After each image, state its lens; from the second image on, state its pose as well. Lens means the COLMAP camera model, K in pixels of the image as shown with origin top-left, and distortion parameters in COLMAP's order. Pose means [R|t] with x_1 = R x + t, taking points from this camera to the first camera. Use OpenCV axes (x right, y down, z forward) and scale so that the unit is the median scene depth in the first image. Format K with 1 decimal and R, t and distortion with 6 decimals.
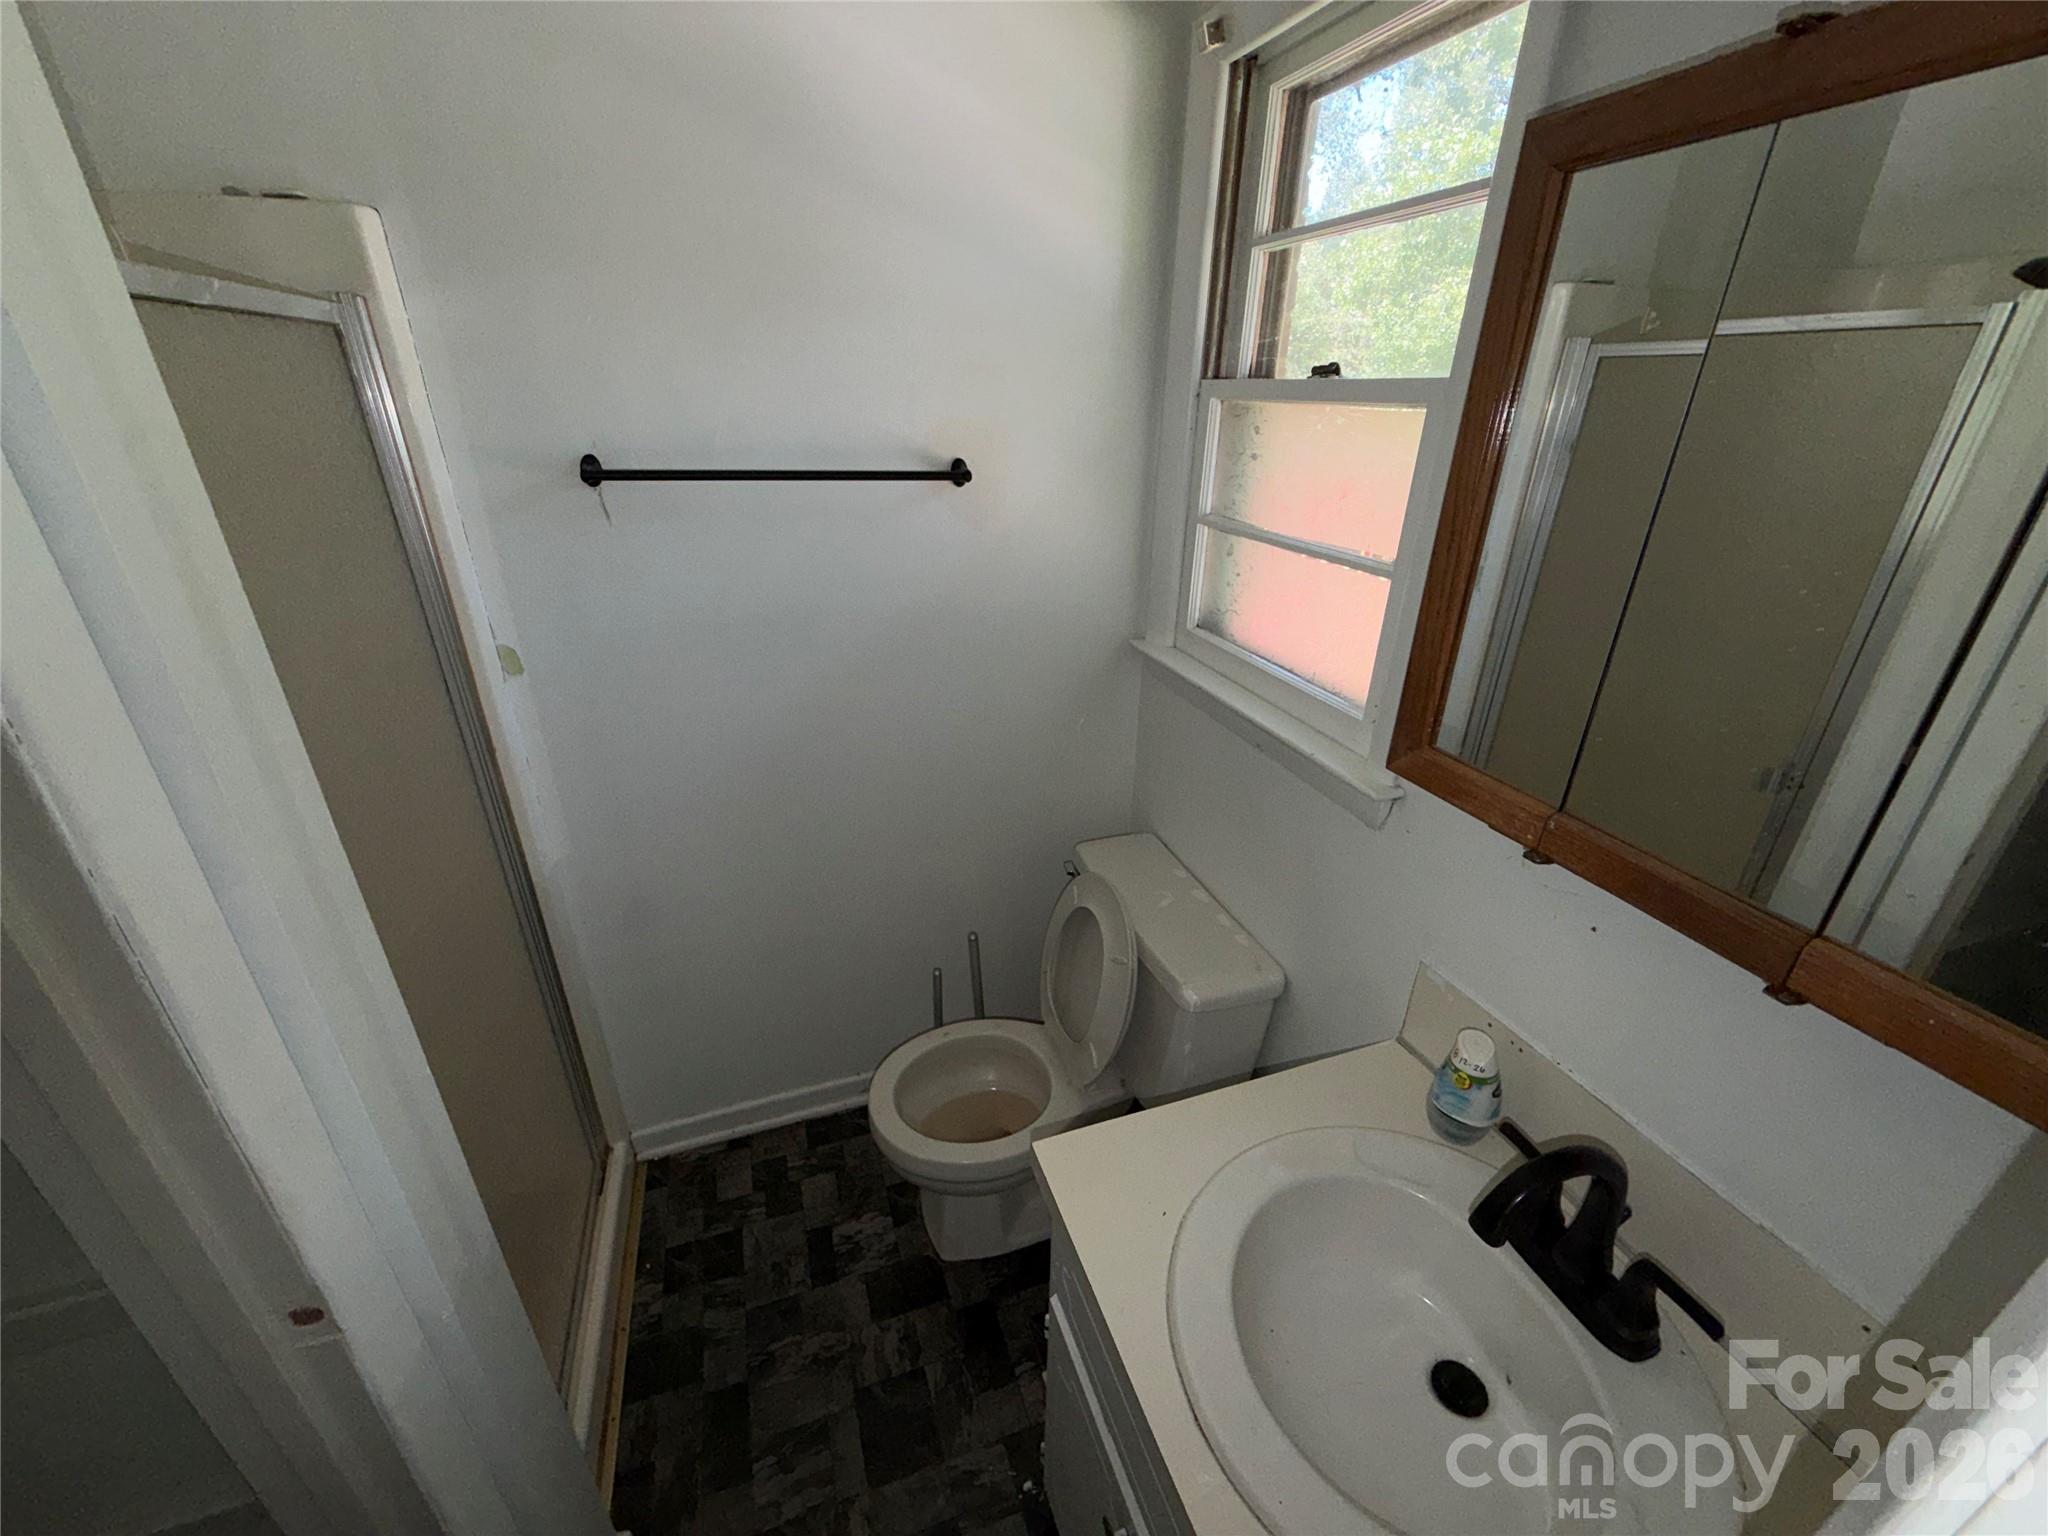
lens RADIAL K [[818.2, 0, 1016.7], [0, 818.2, 773.4], [0, 0, 1]] dist [-0.001792, -0.000256]
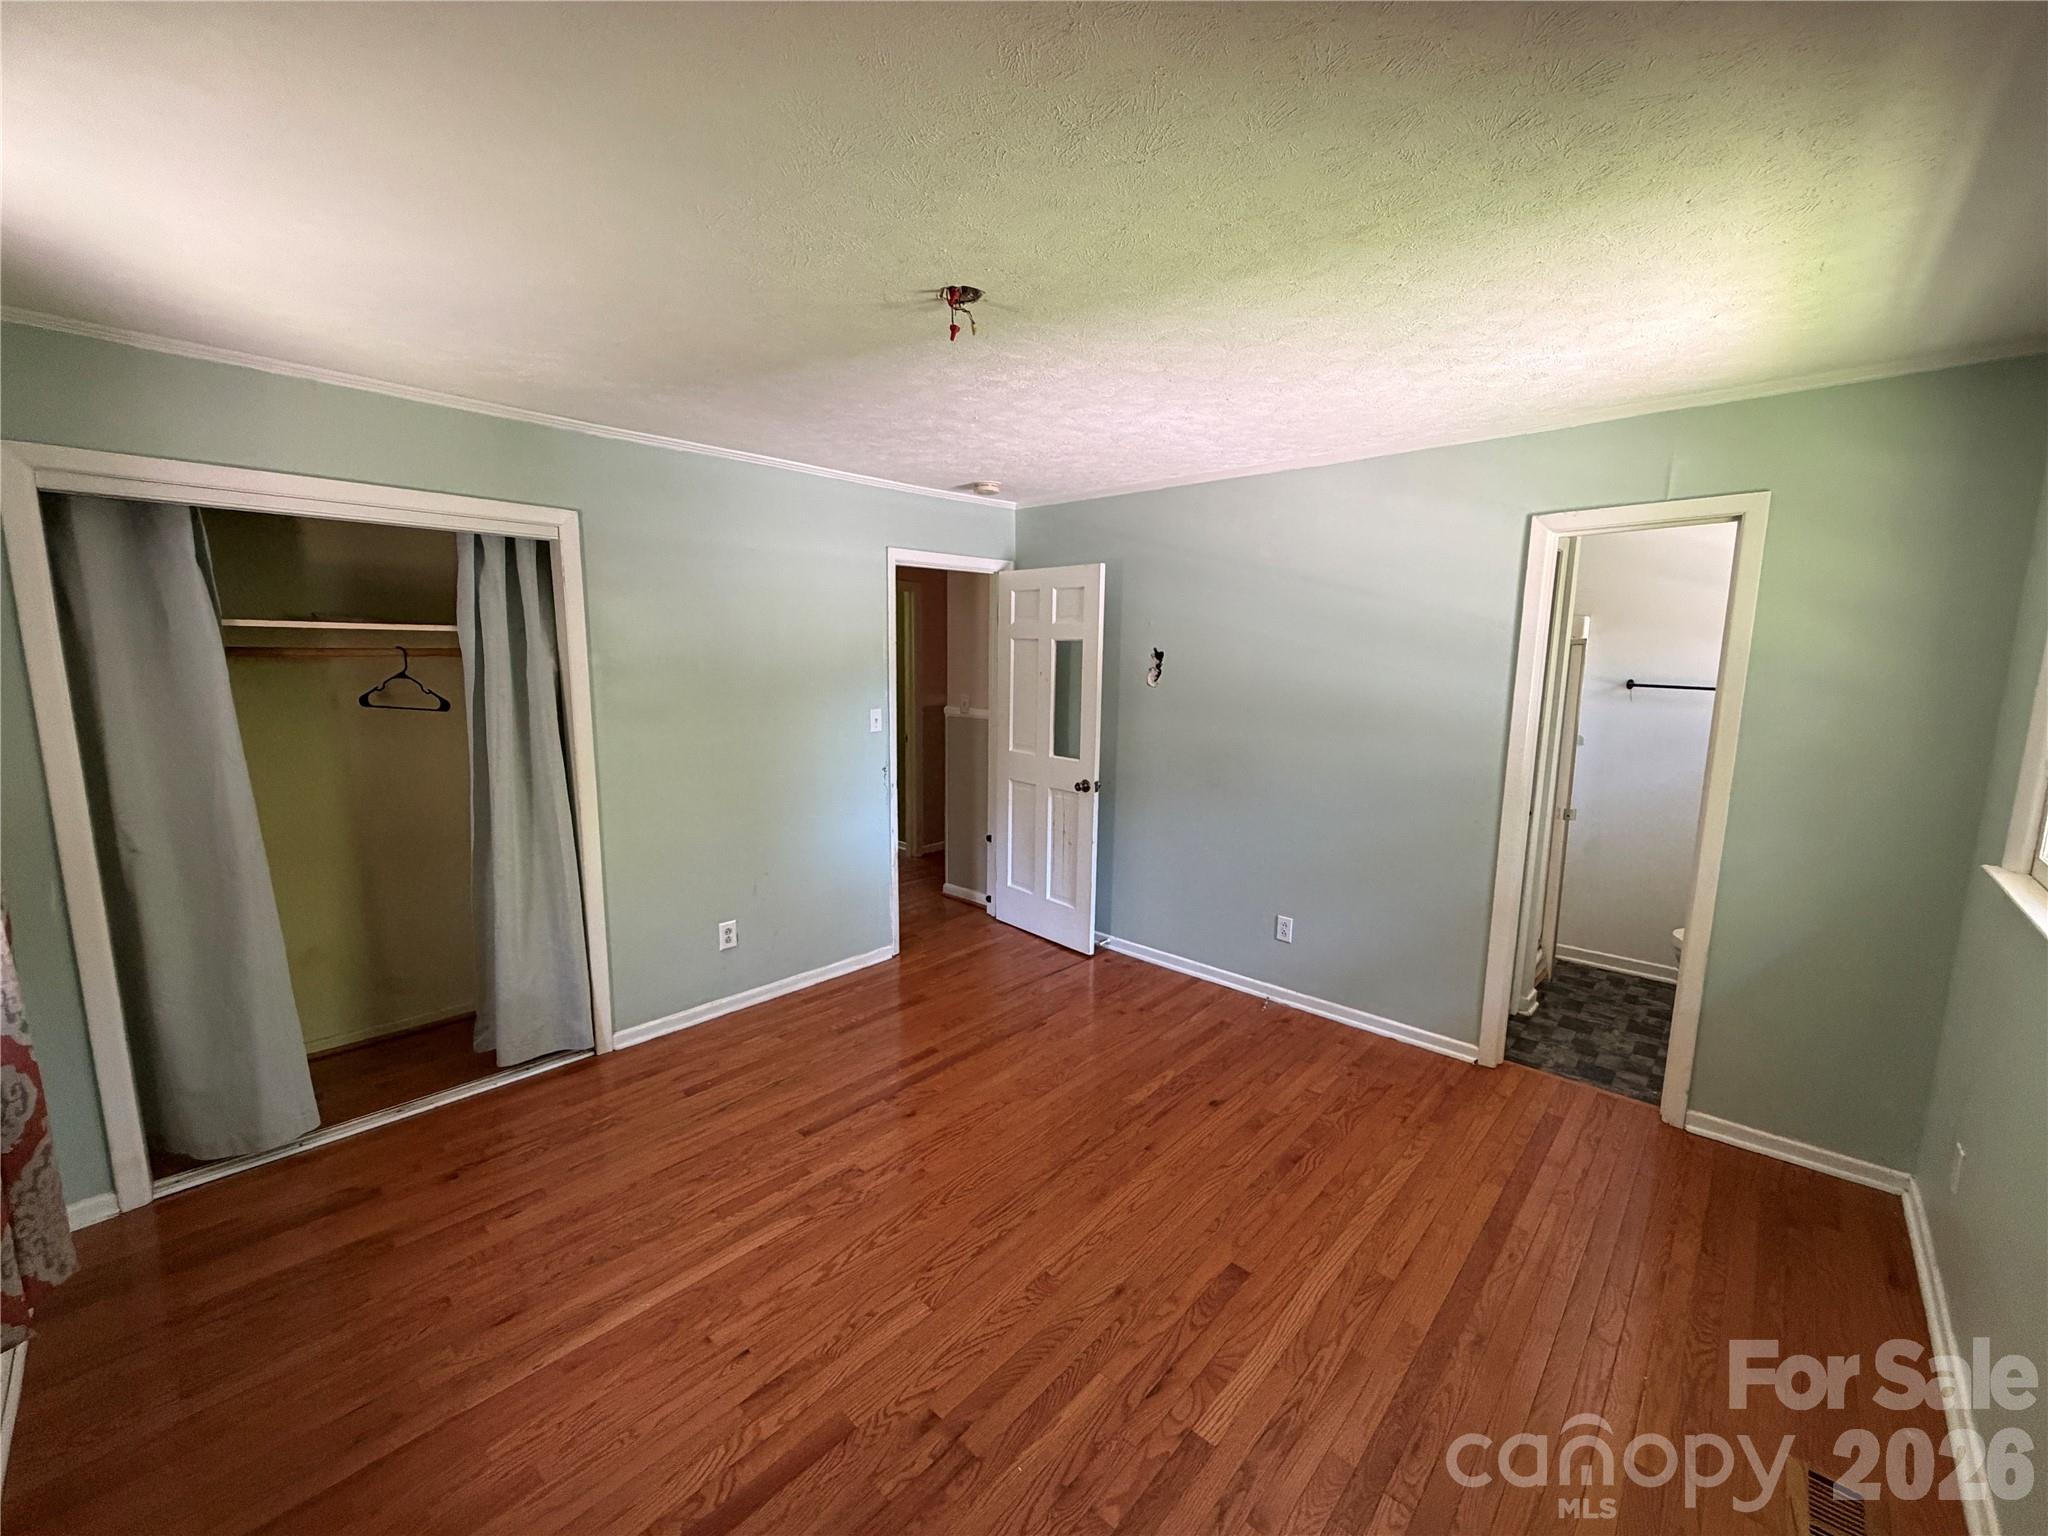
lens RADIAL K [[818.2, 0, 1016.7], [0, 818.2, 773.4], [0, 0, 1]] dist [-0.001792, -0.000256]
pose [[0.478339, 0.126228, -0.869056, 0.913765], [-0.374986, 0.924218, -0.072157, 0.866182], [0.794089, 0.360399, 0.489423, -1.857243]]
